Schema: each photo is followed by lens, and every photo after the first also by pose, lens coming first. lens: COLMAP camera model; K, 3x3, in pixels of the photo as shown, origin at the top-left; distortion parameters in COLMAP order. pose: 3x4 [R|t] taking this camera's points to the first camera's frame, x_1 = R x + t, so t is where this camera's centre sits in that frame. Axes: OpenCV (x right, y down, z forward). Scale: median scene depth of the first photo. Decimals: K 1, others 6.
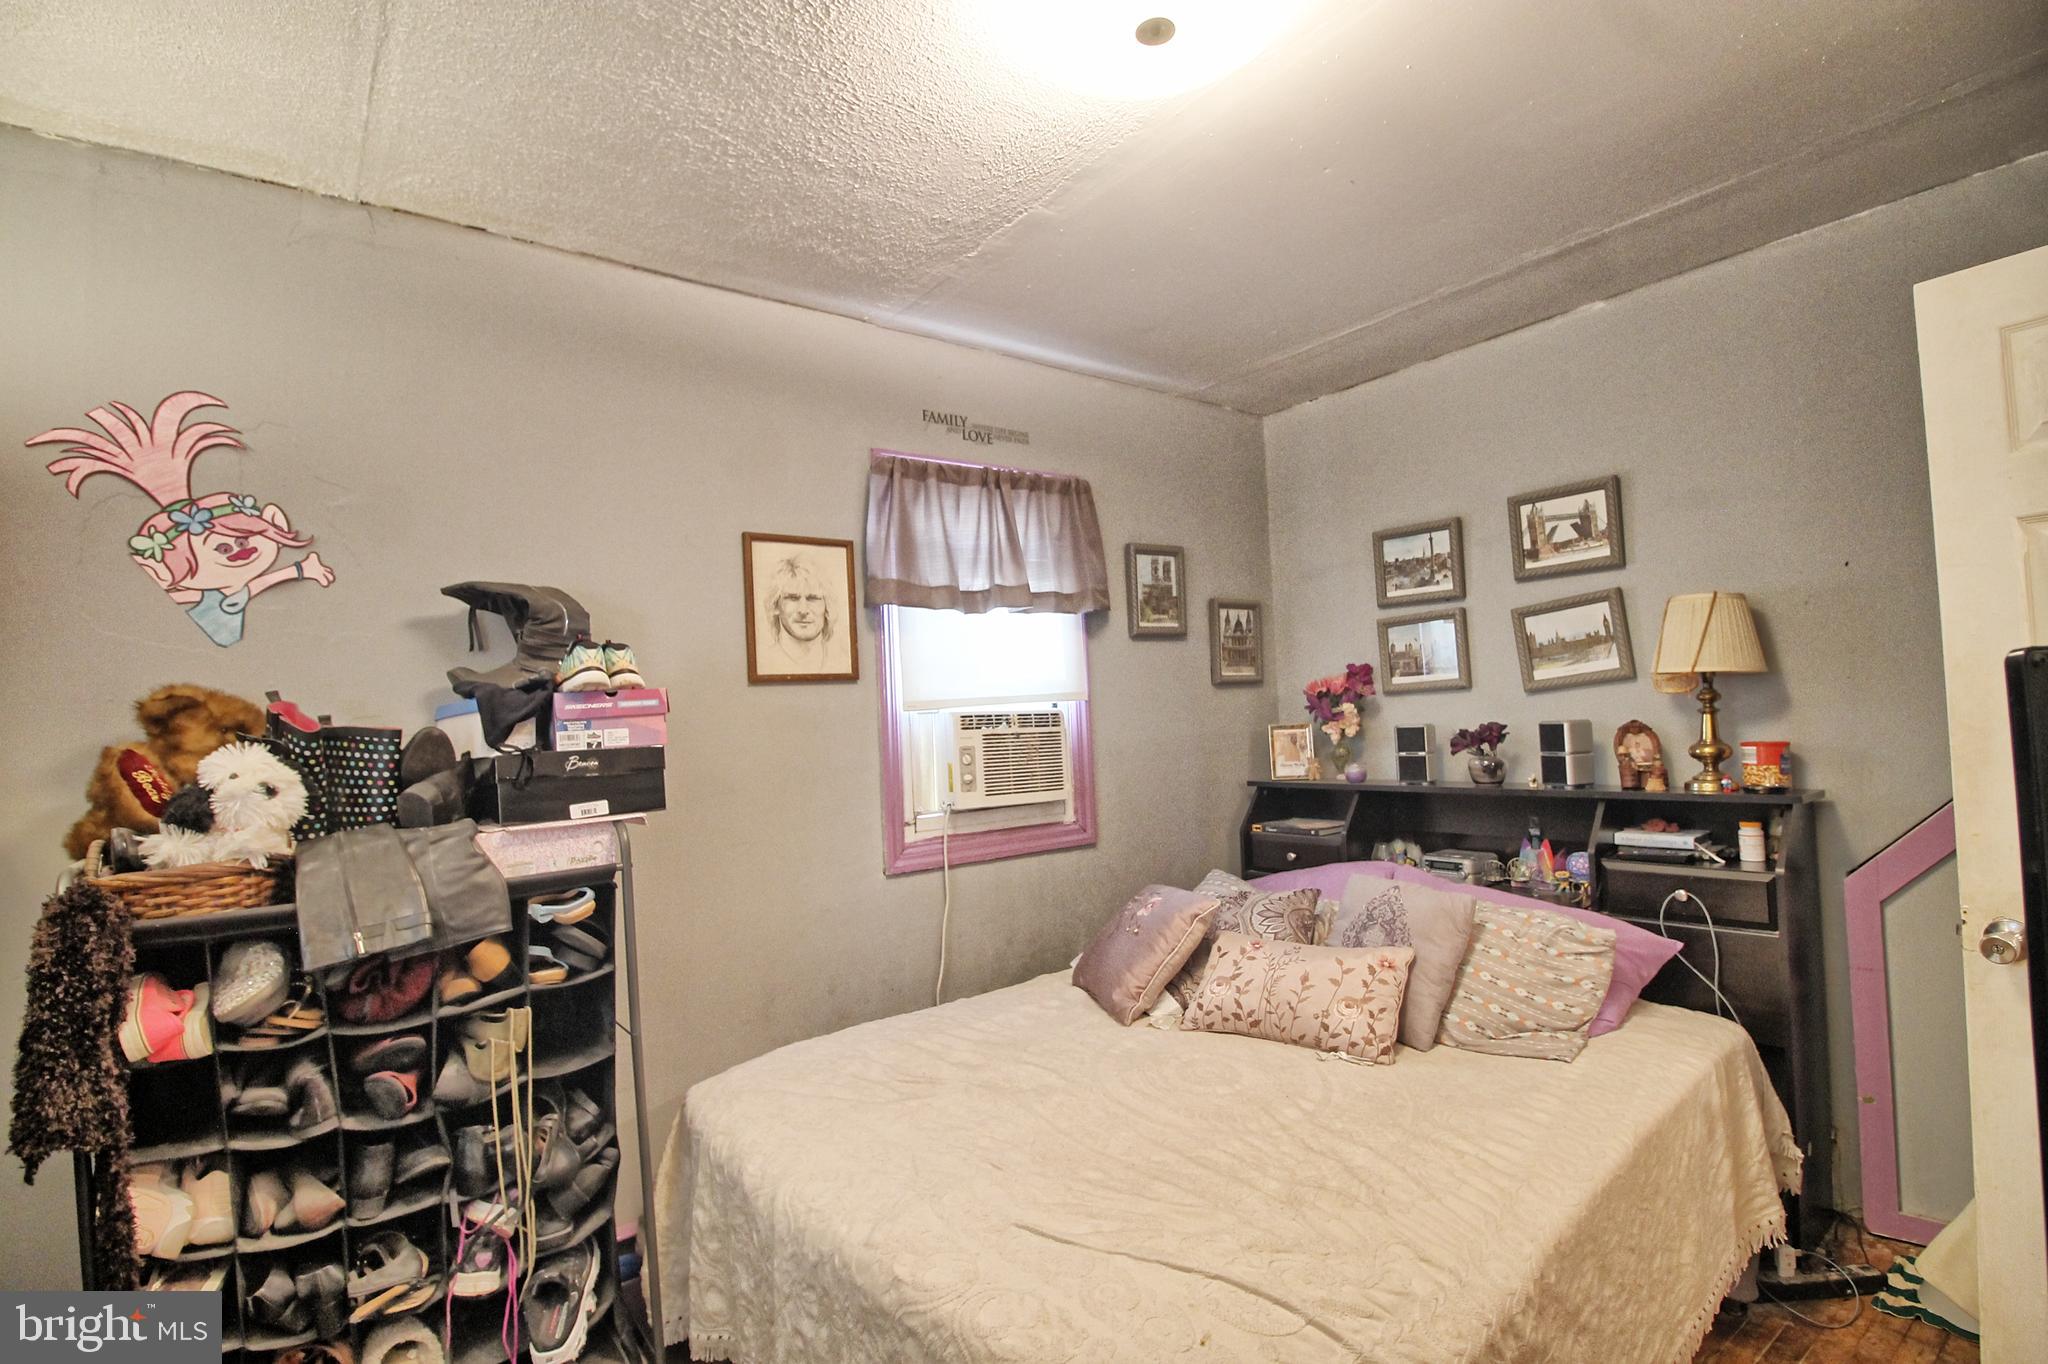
lens RADIAL K [[976.9, 0, 1027.7], [0, 976.9, 687.5], [0, 0, 1]] dist [-0.004964, -0.005524]
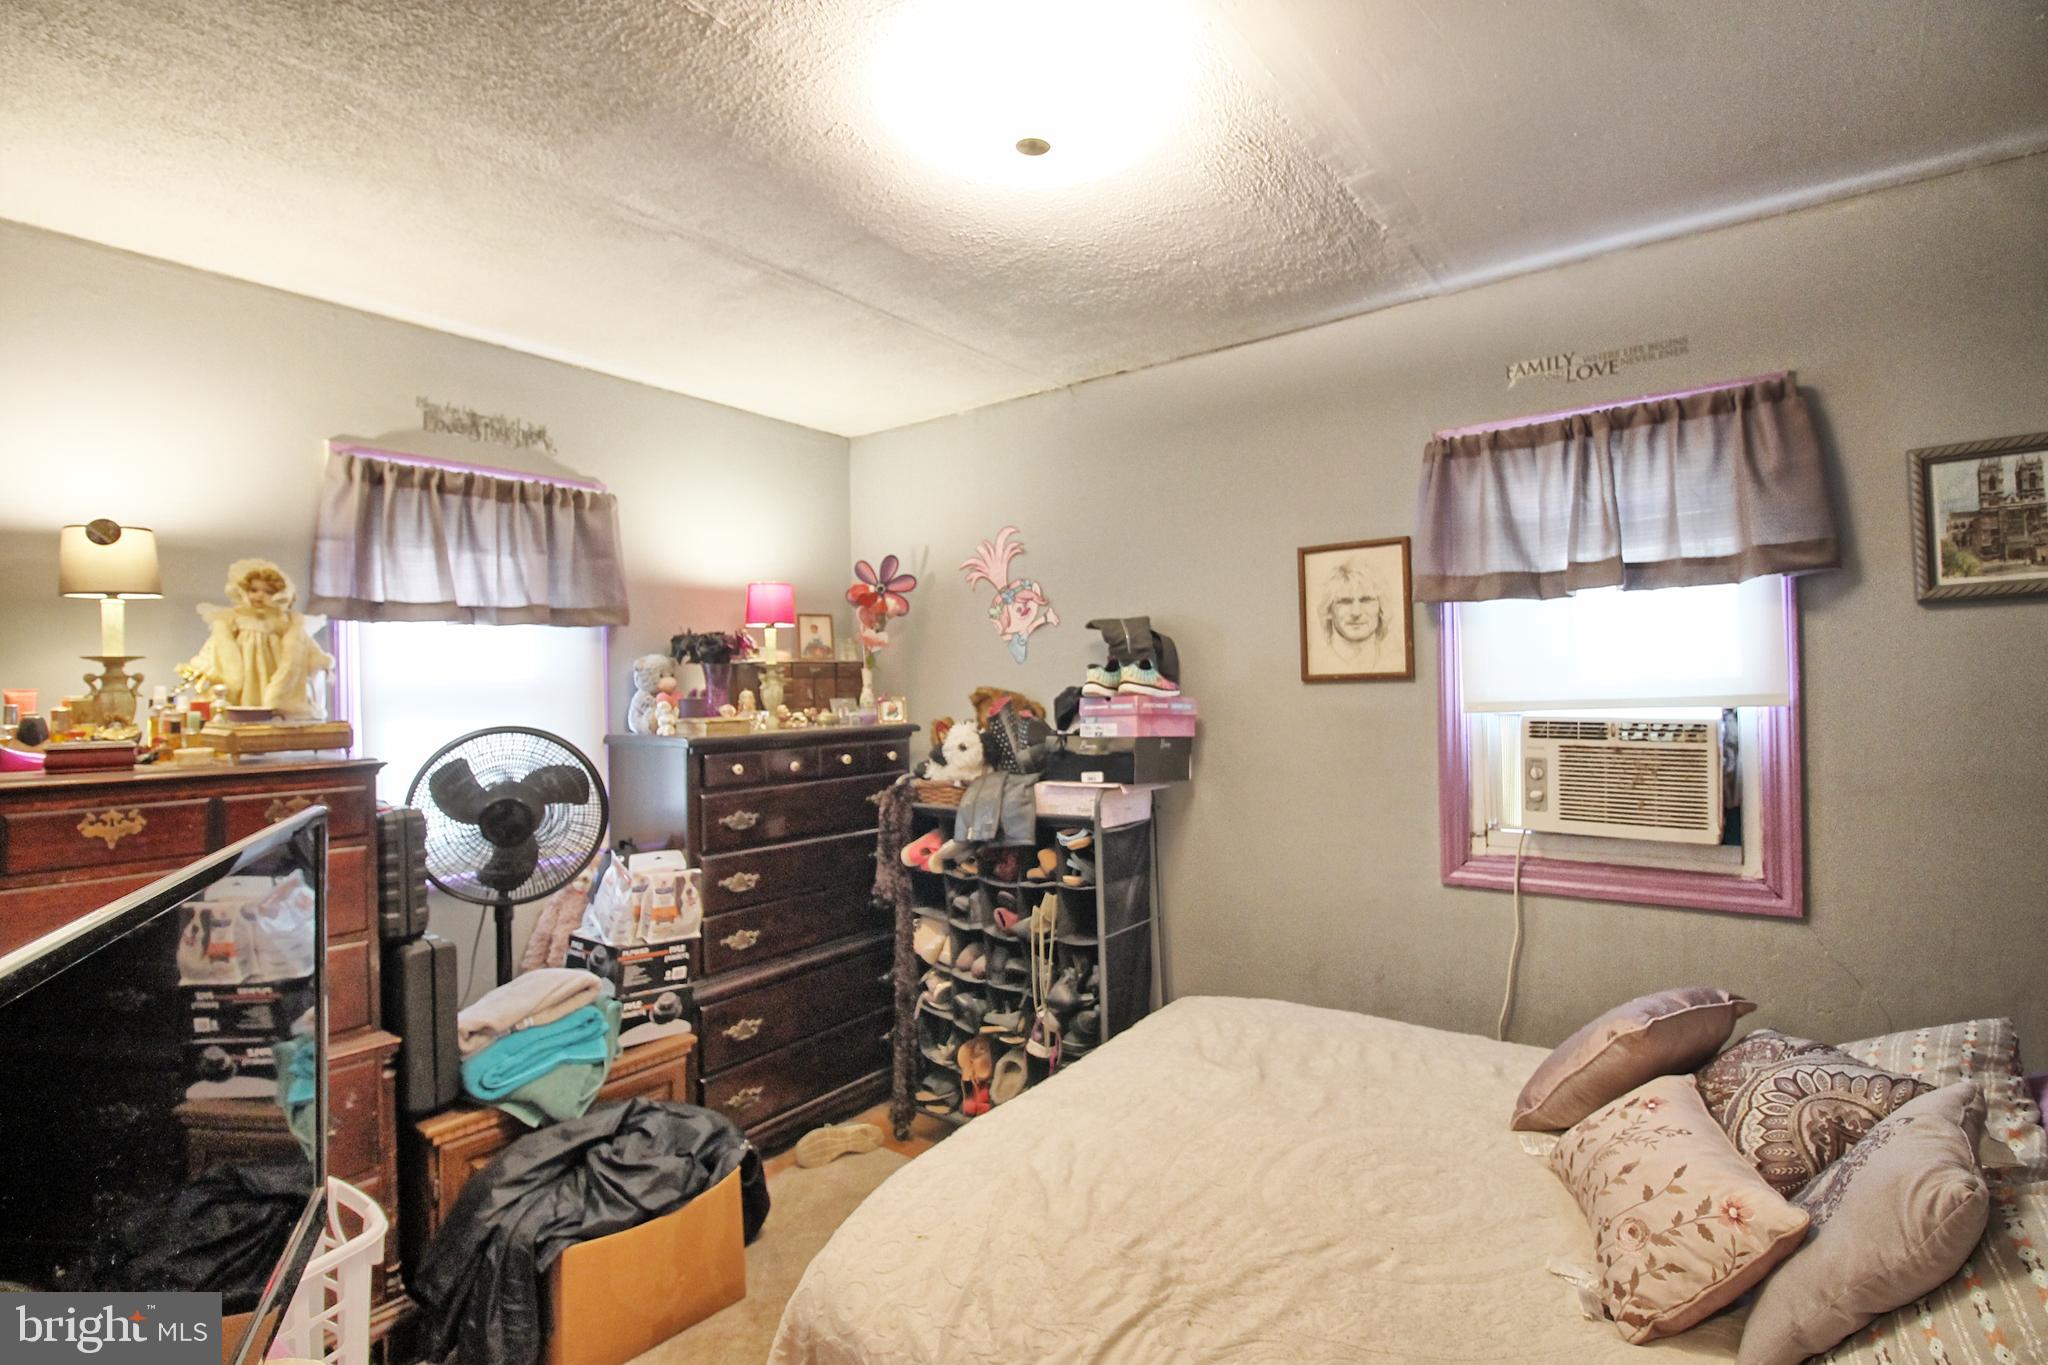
lens RADIAL K [[976.9, 0, 1023.9], [0, 976.9, 676.5], [0, 0, 1]] dist [-0.004964, -0.005524]
pose [[0.255492, 0.031204, -0.966308, 0.717393], [0.039538, 0.998306, 0.042691, -0.071752], [0.966002, -0.049113, 0.253825, 0.400458]]
